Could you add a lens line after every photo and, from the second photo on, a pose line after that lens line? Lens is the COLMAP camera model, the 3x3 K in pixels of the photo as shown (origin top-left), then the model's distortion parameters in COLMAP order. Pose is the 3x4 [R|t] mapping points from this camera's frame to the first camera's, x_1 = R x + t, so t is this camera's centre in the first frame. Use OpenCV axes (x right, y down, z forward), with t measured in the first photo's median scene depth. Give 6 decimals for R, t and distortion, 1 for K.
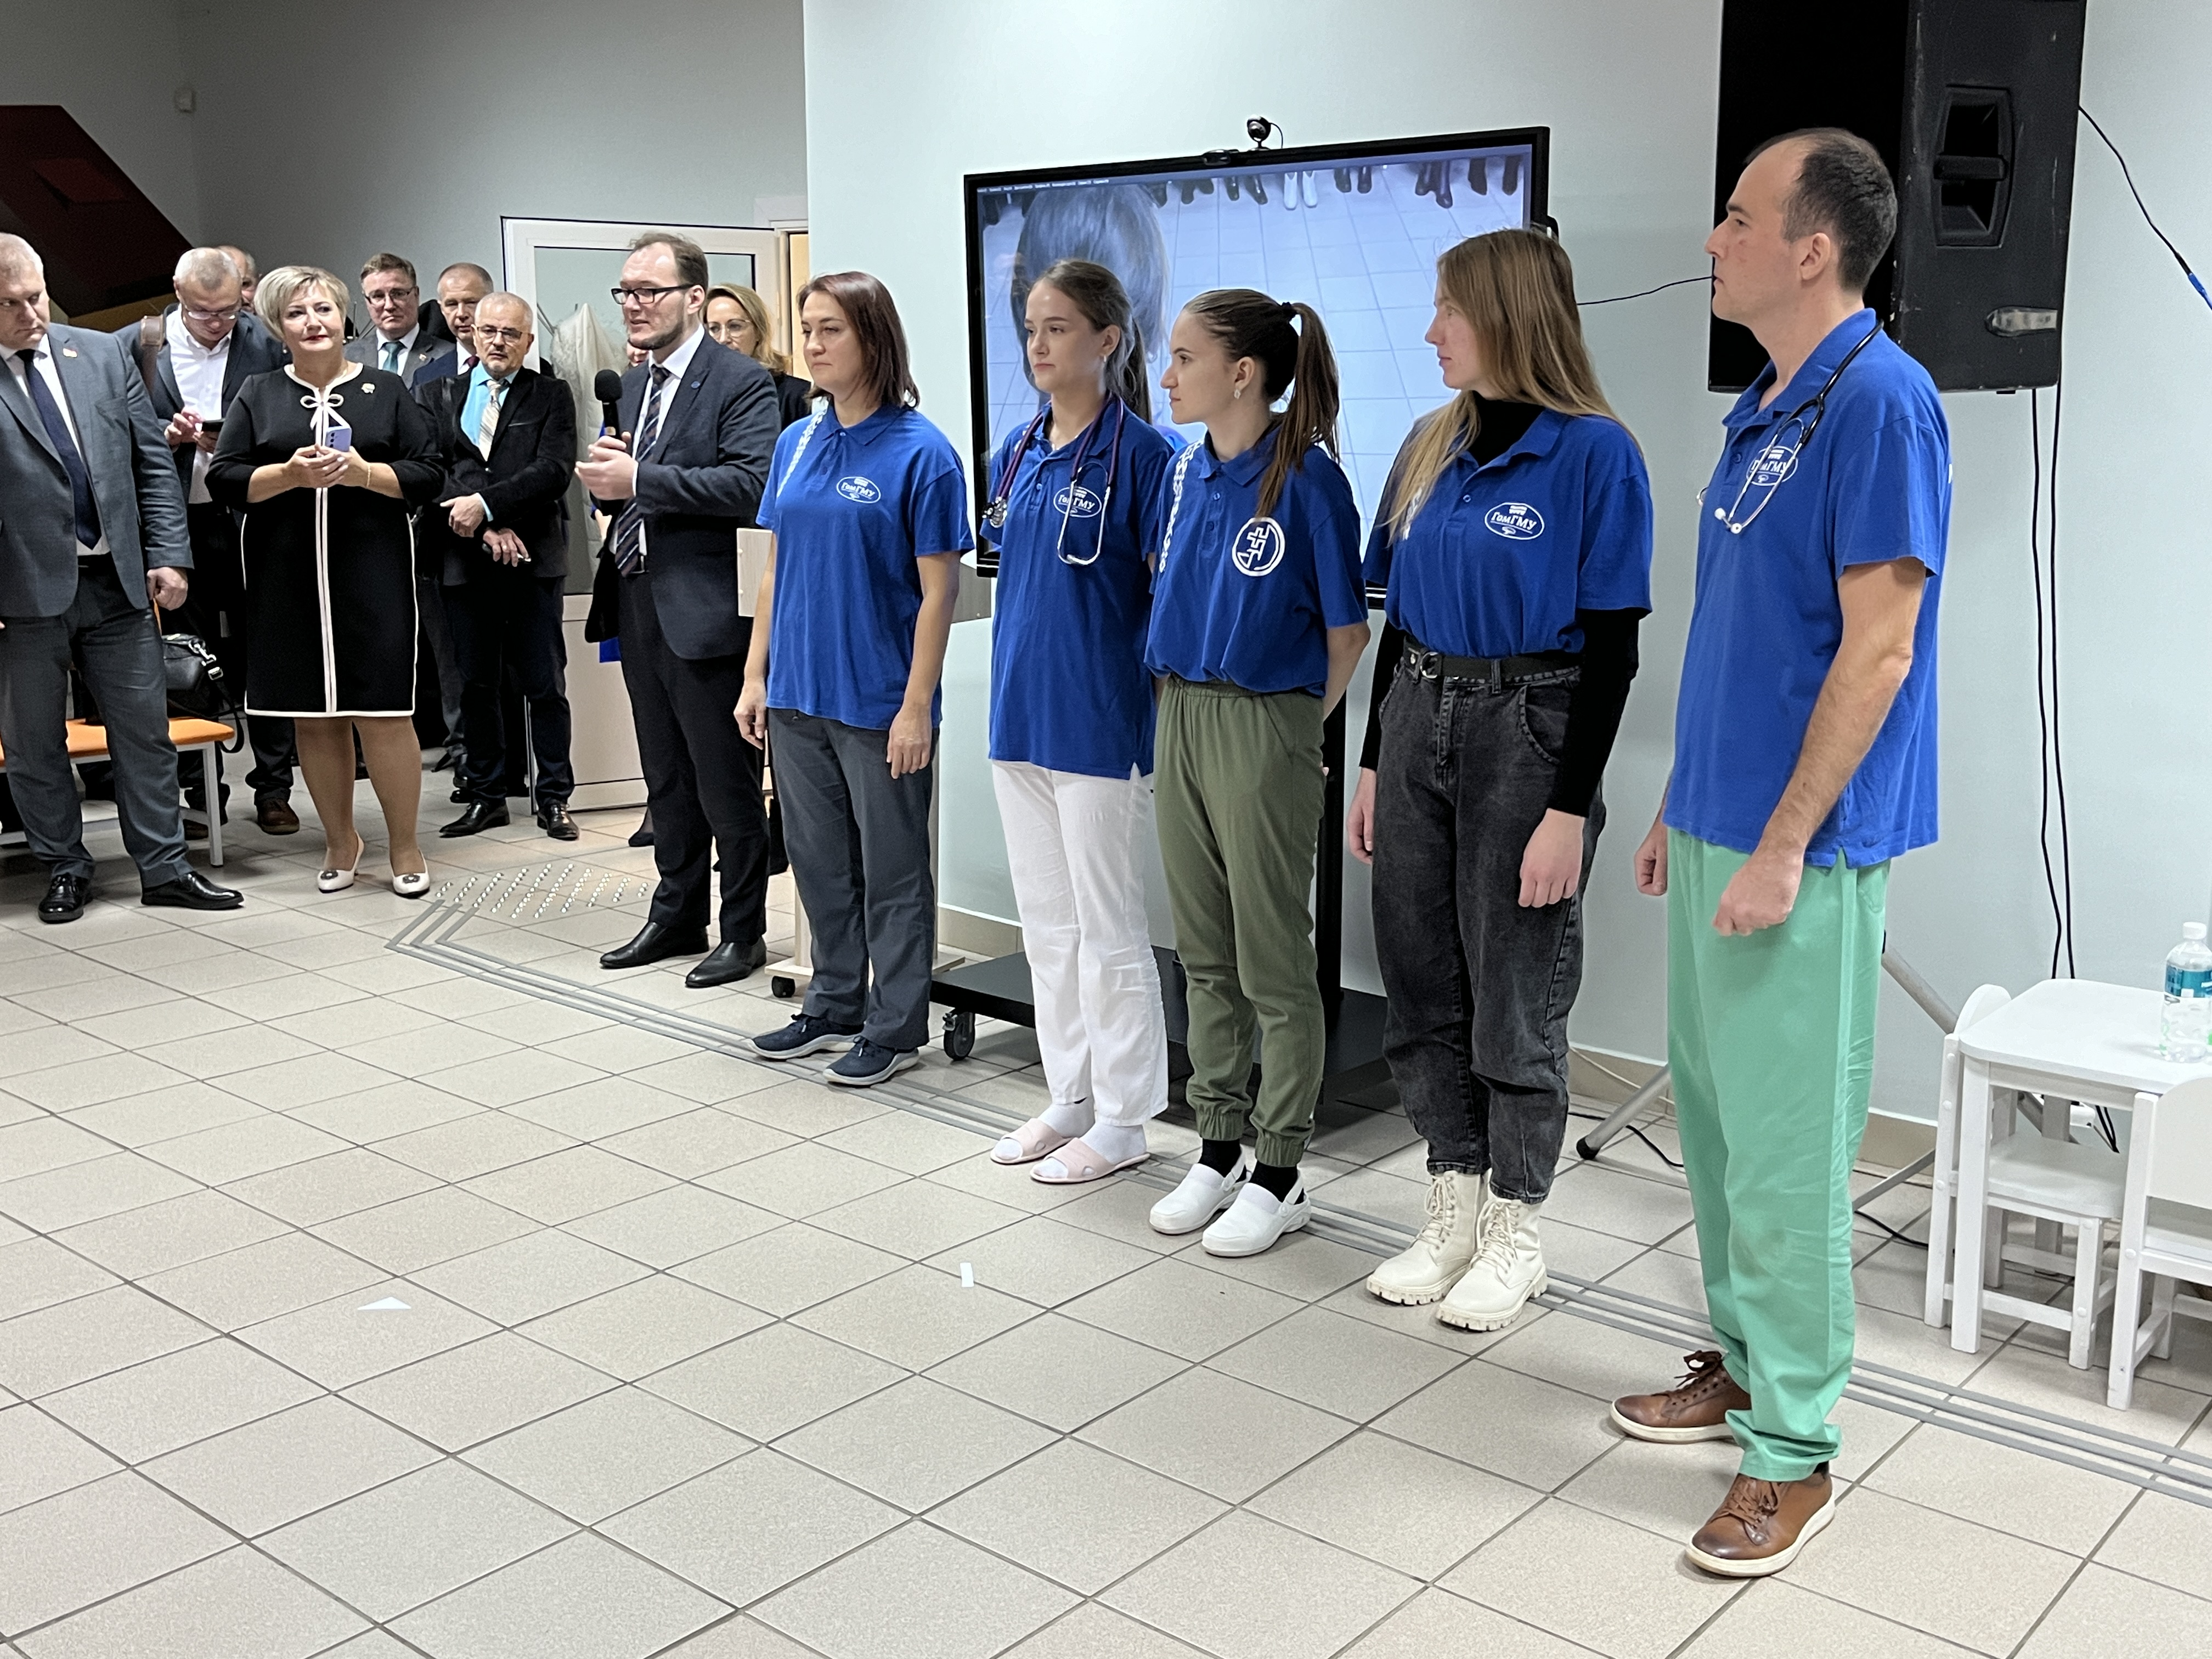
lens RADIAL K [[2196.4, 0, 1111.0], [0, 2196.4, 850.2], [0, 0, 1]] dist [0.006328, 0.000000]
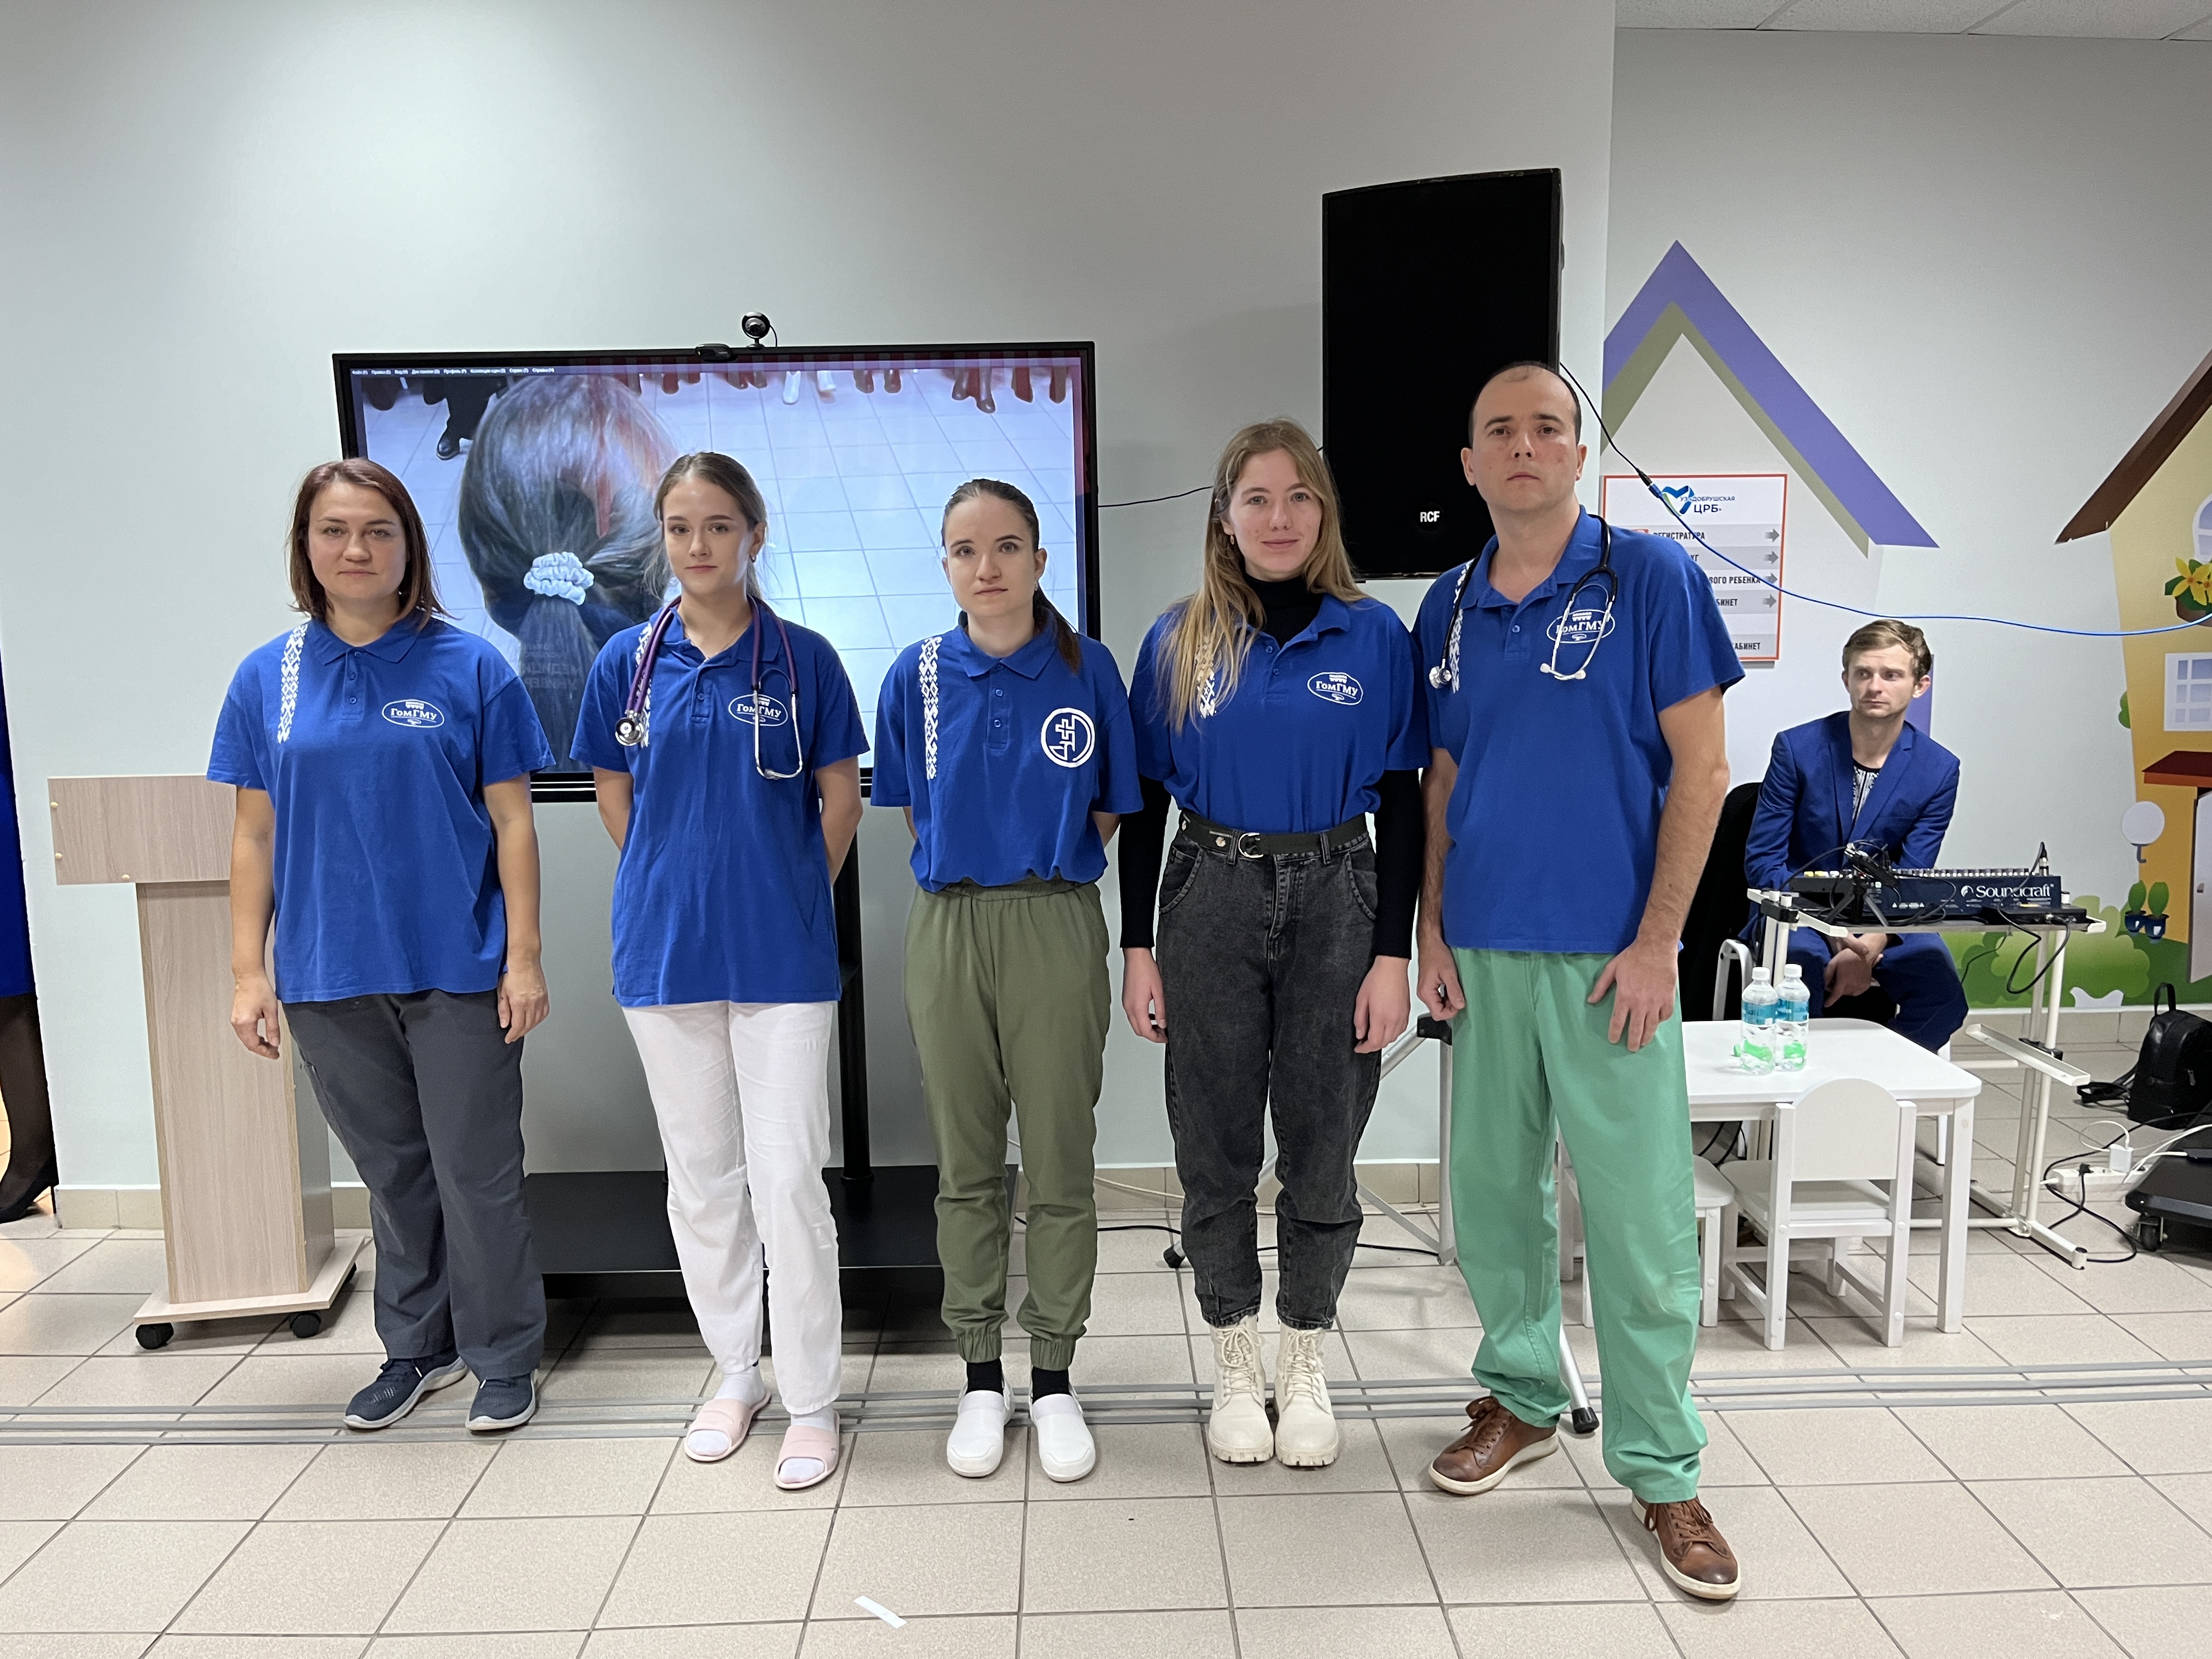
lens RADIAL K [[1716.7, 0, 1108.4], [0, 1716.7, 817.7], [0, 0, 1]] dist [0.006536, 0.003566]
pose [[0.750810, -0.113588, 0.650678, -0.364709], [0.155766, 0.987767, -0.007304, -0.085893], [-0.641889, 0.106837, 0.759318, 0.361335]]
